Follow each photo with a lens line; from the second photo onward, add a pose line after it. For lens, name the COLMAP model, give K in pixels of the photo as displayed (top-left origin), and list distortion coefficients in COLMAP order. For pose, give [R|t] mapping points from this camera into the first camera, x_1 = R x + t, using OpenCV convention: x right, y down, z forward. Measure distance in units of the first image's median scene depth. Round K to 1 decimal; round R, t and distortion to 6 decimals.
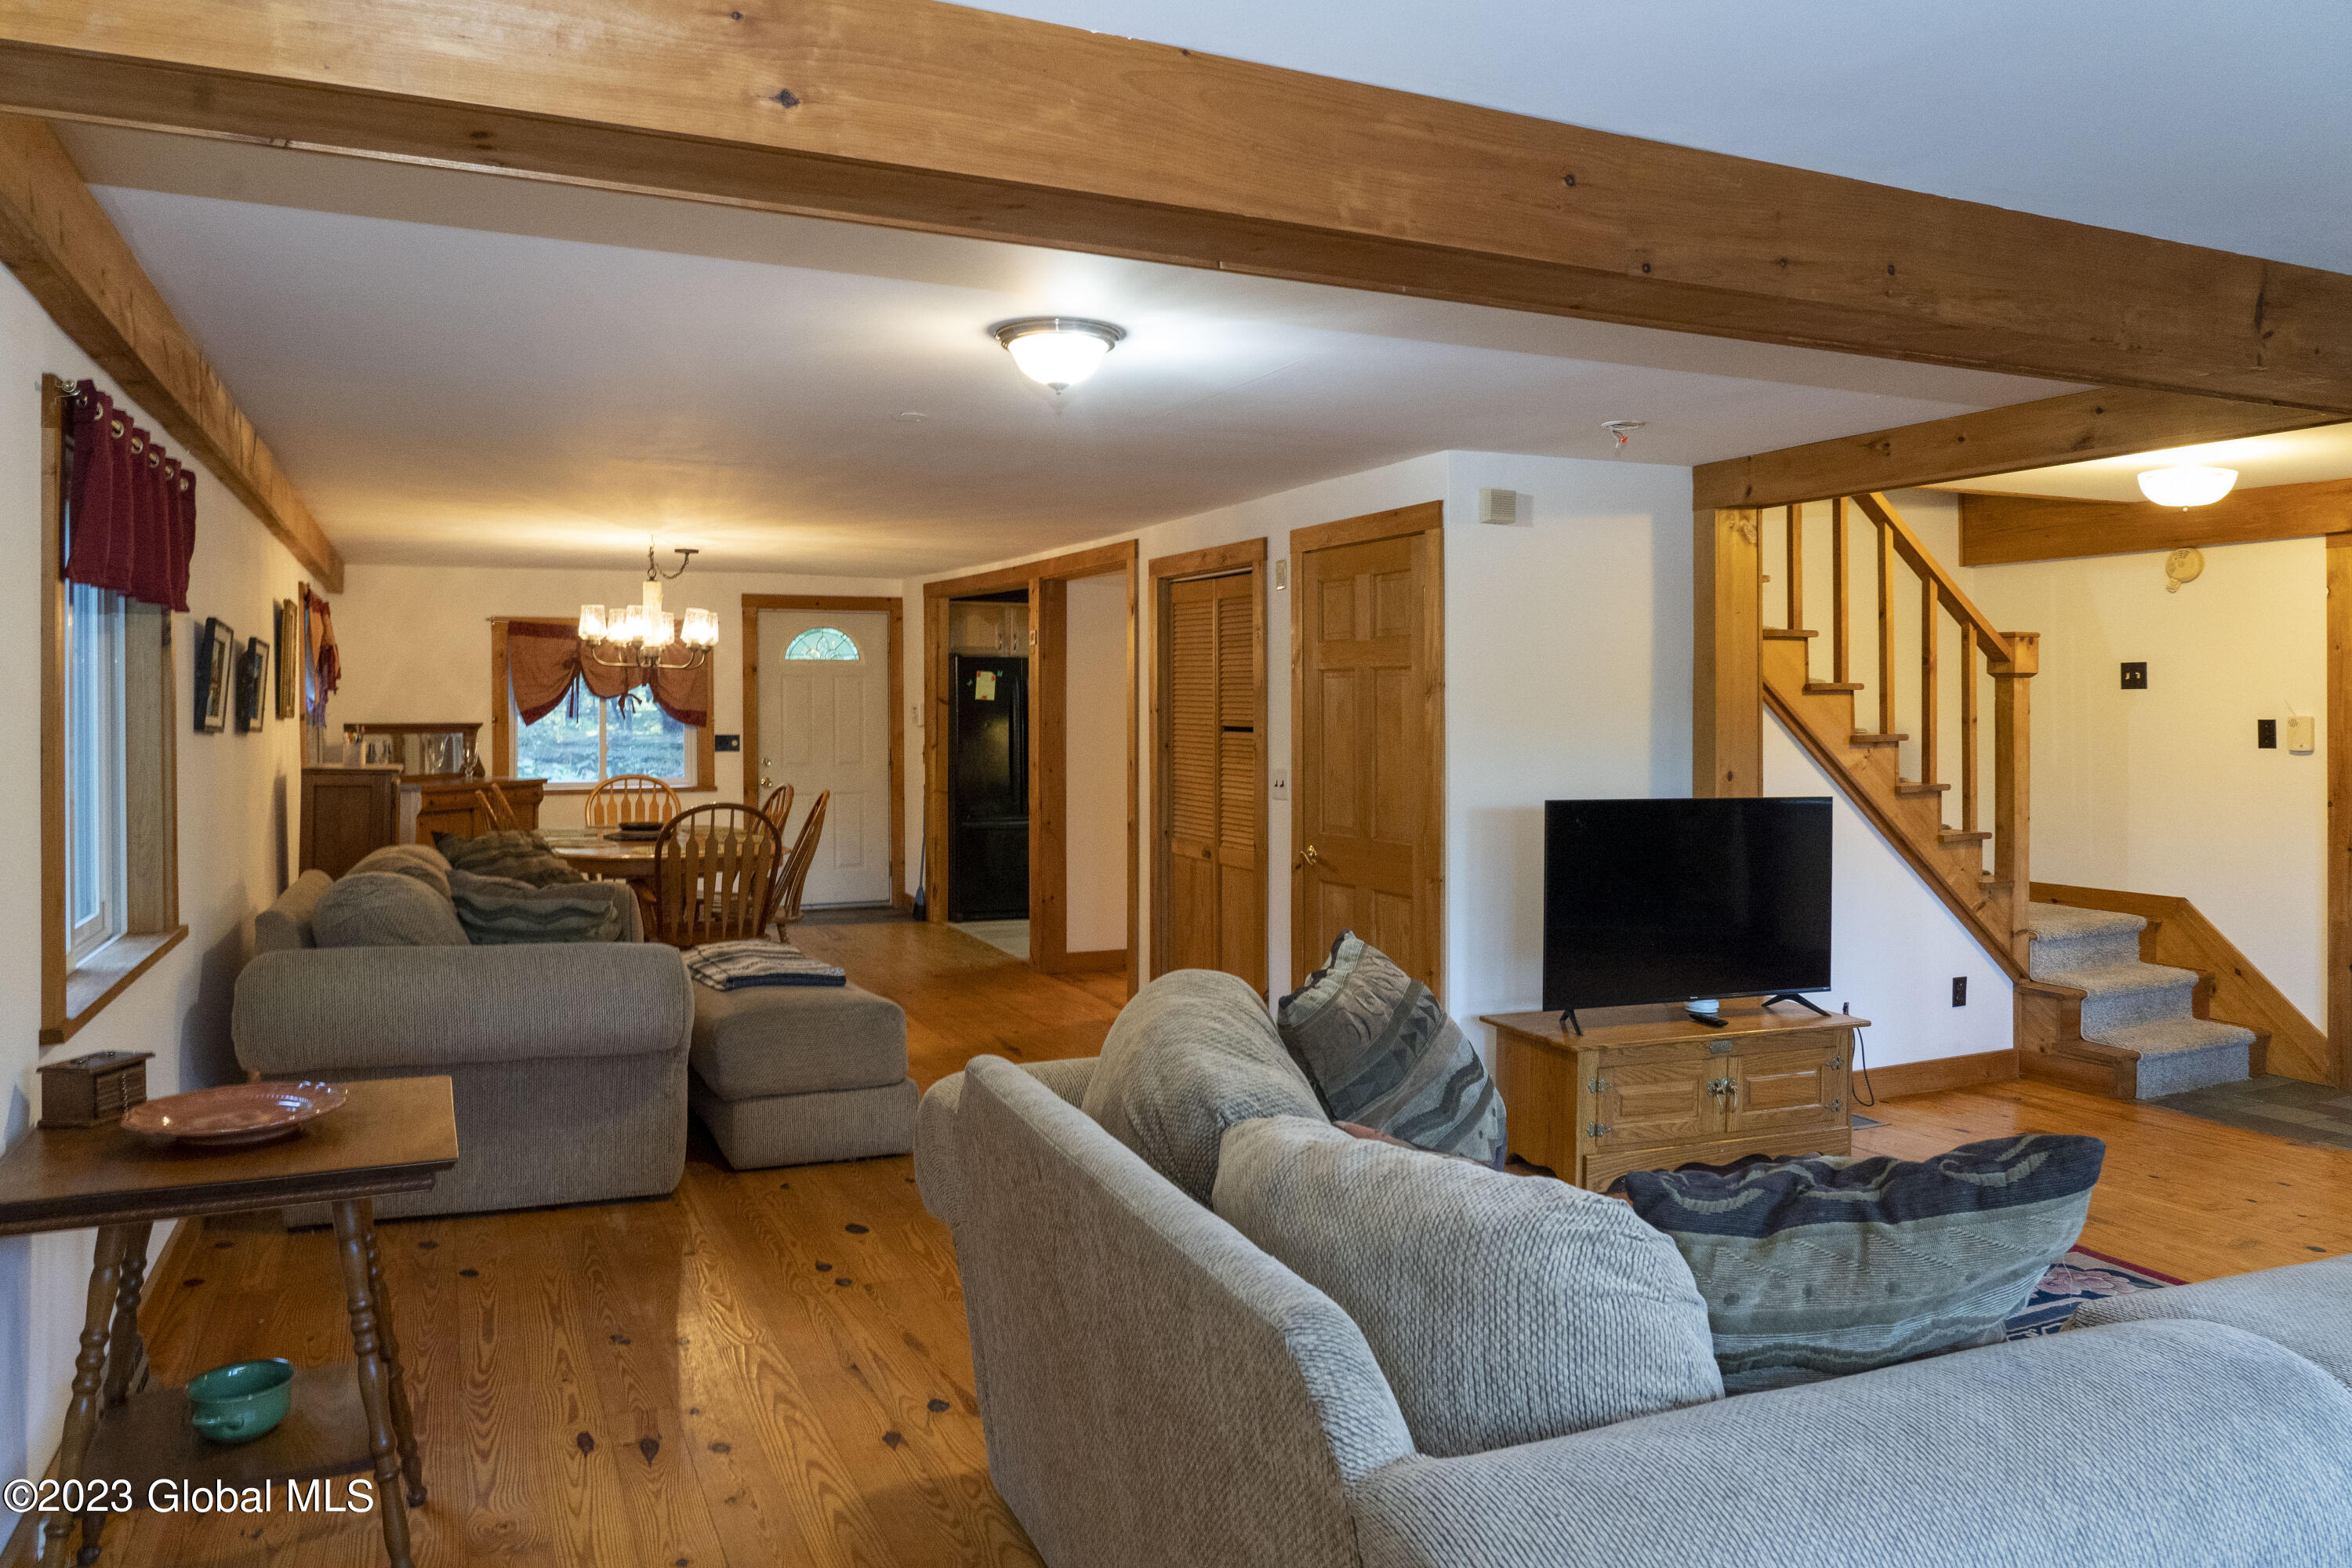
lens RADIAL K [[1589.6, 0, 1155.8], [0, 1589.6, 715.4], [0, 0, 1]] dist [-0.018652, 0.006426]
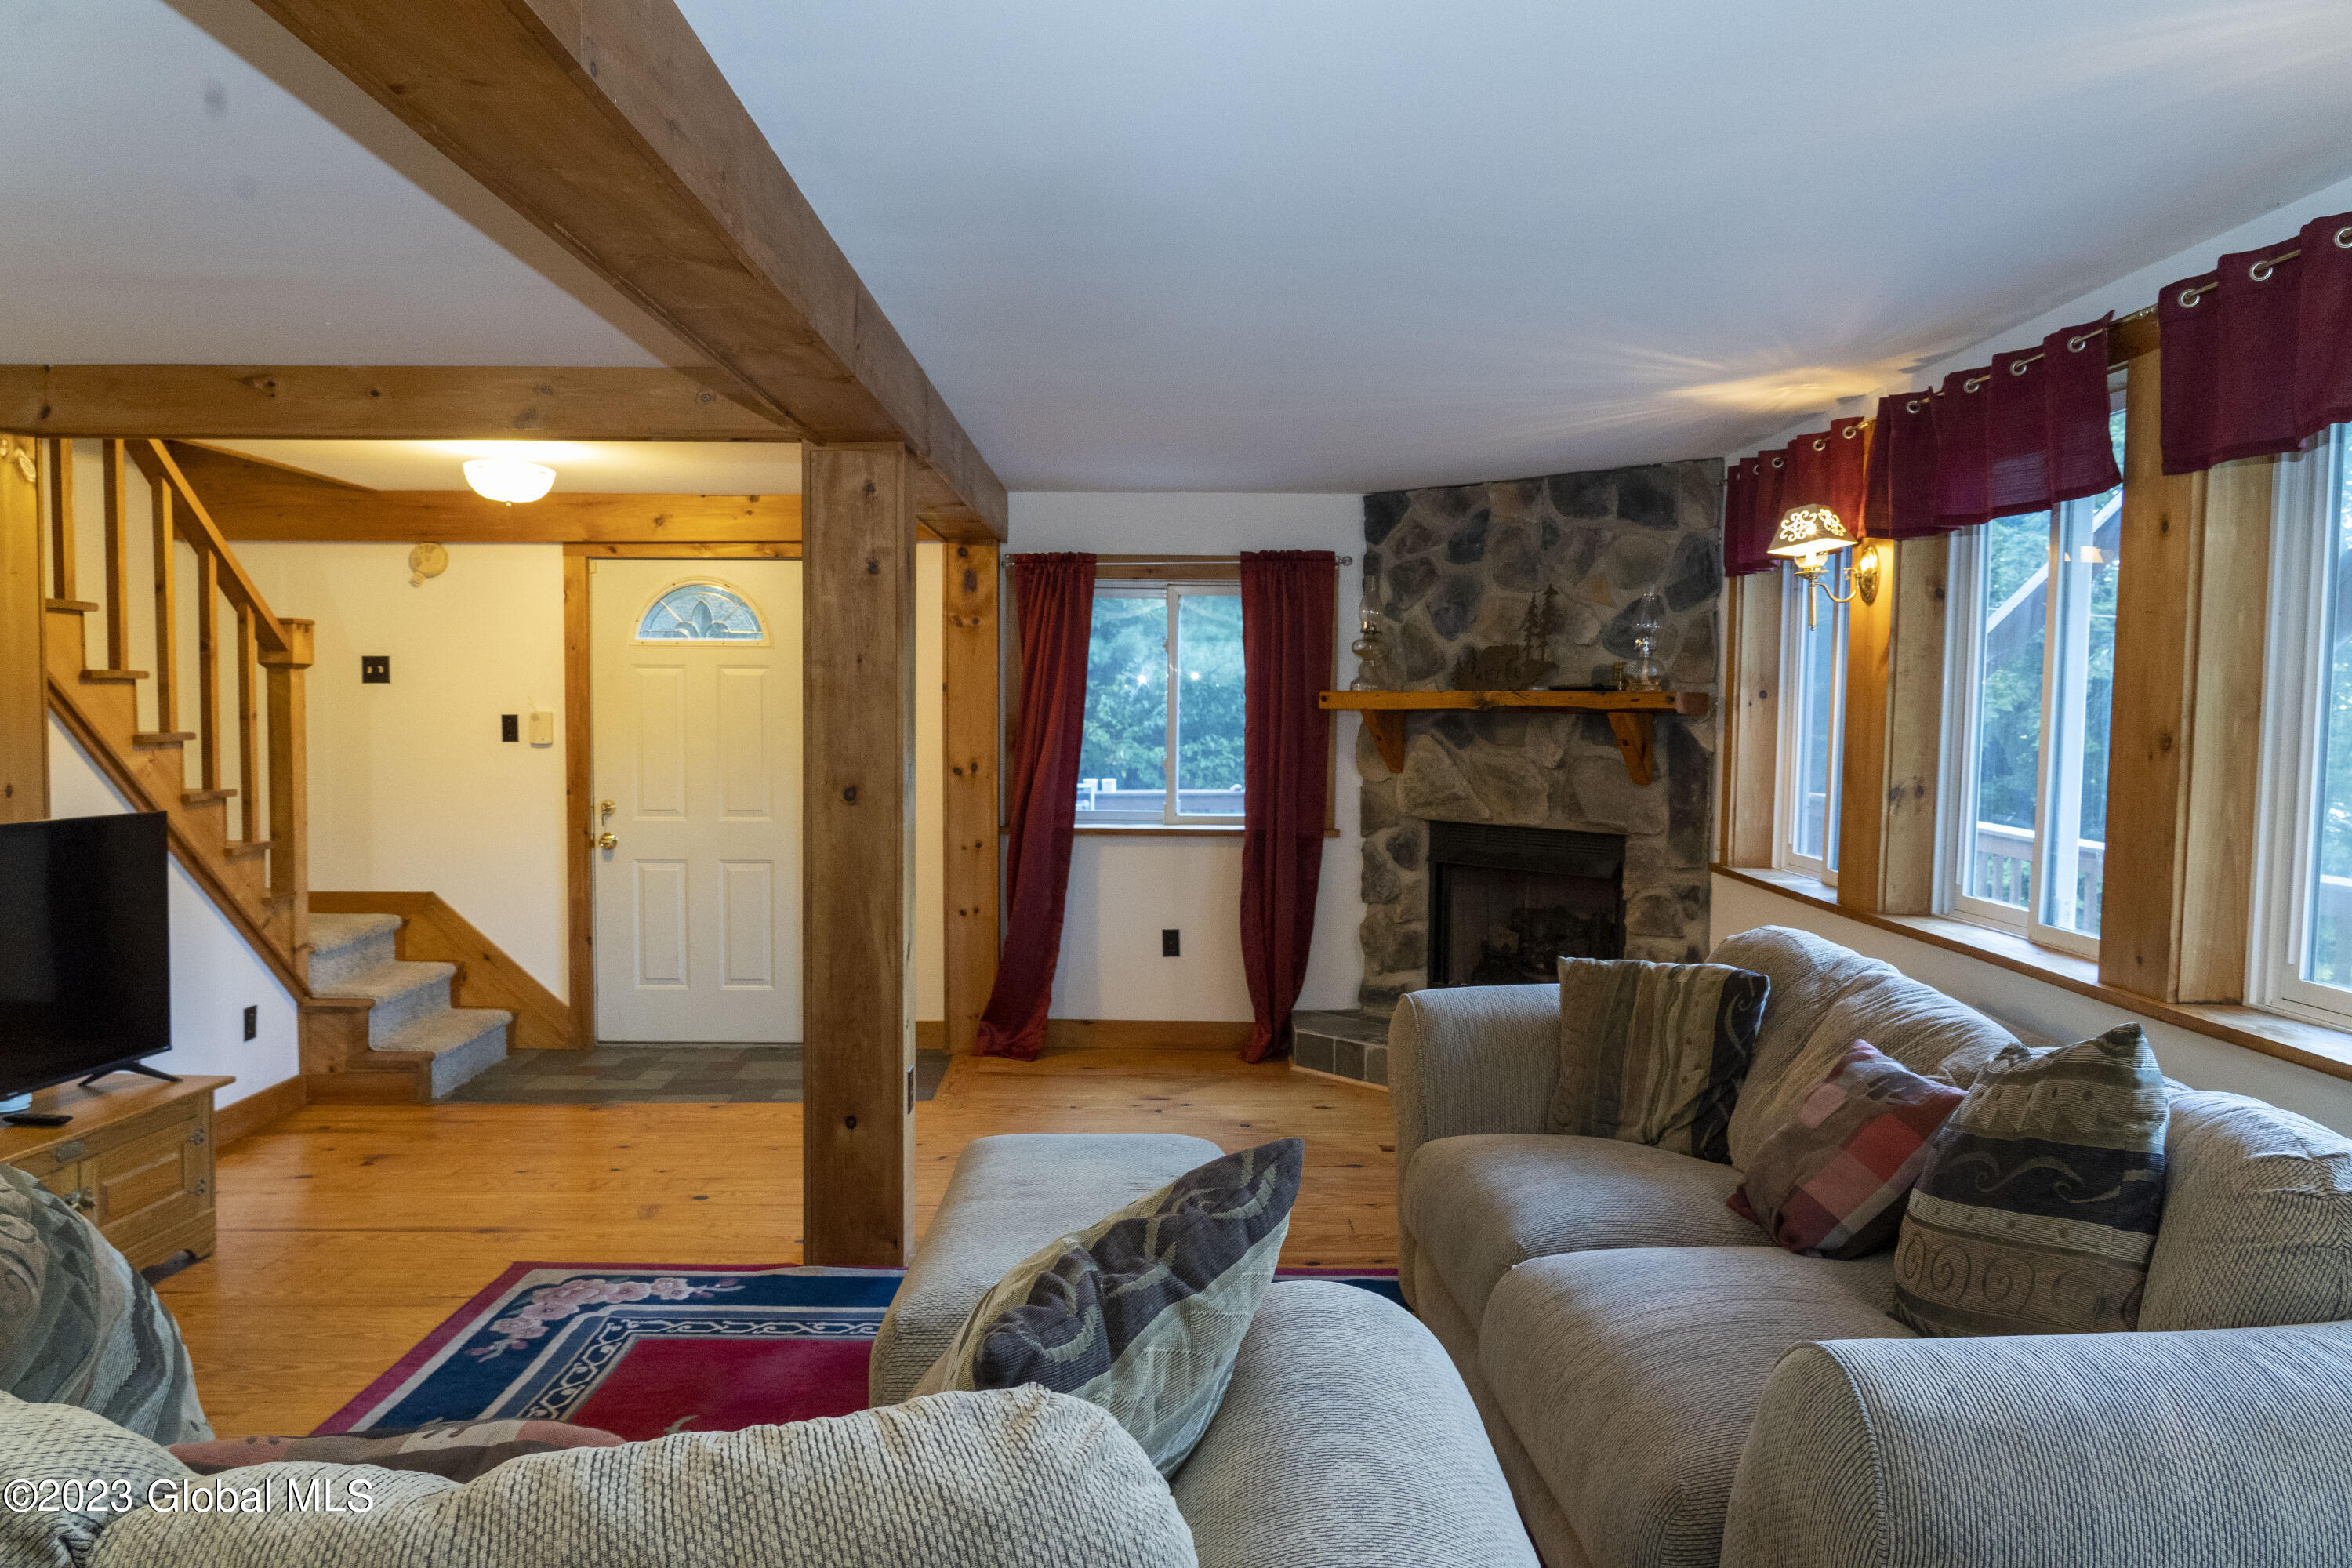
lens RADIAL K [[1589.6, 0, 1177.7], [0, 1589.6, 781.4], [0, 0, 1]] dist [-0.018652, 0.006426]
pose [[0.400416, -0.039488, 0.915482, -0.086798], [-0.001448, 0.999043, 0.043726, 0.000295], [-0.916332, -0.018834, 0.399975, 0.173619]]
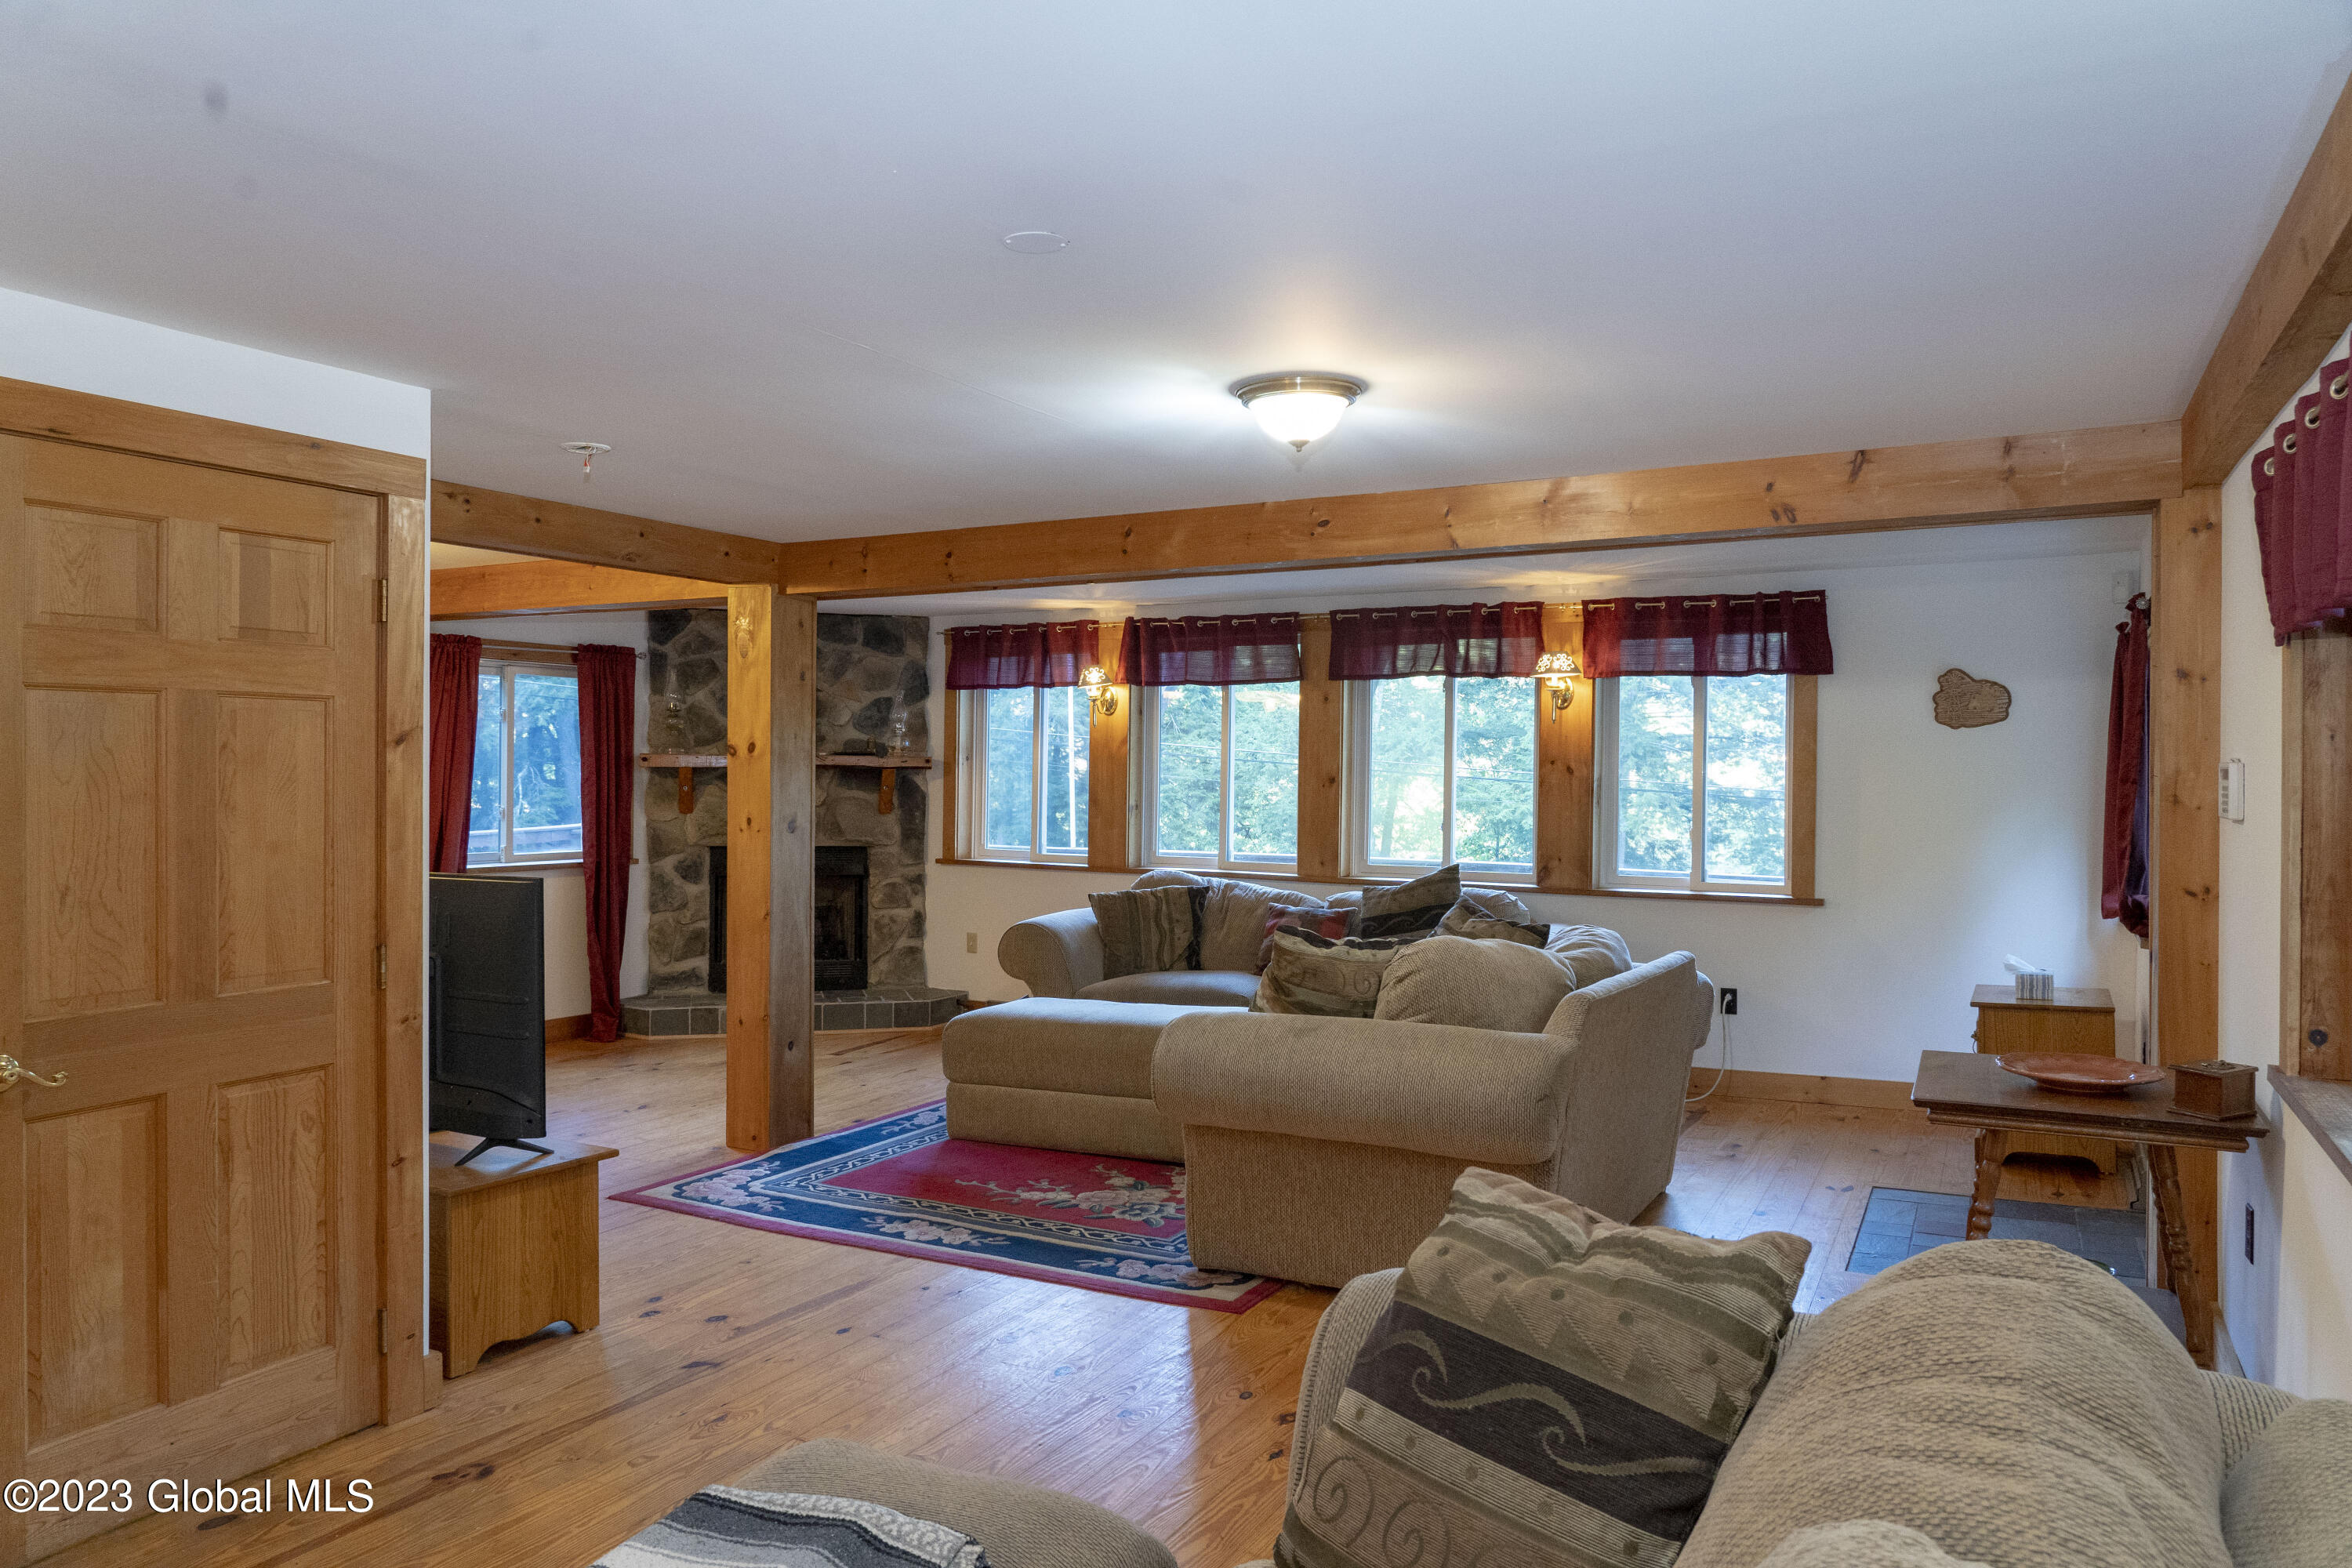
lens RADIAL K [[1589.6, 0, 1182.0], [0, 1589.6, 779.7], [0, 0, 1]] dist [-0.018652, 0.006426]
pose [[-0.611651, -0.007203, 0.791095, -0.448899], [-0.000477, 0.999962, 0.008736, -0.002603], [-0.791128, 0.004966, -0.611631, 0.929381]]
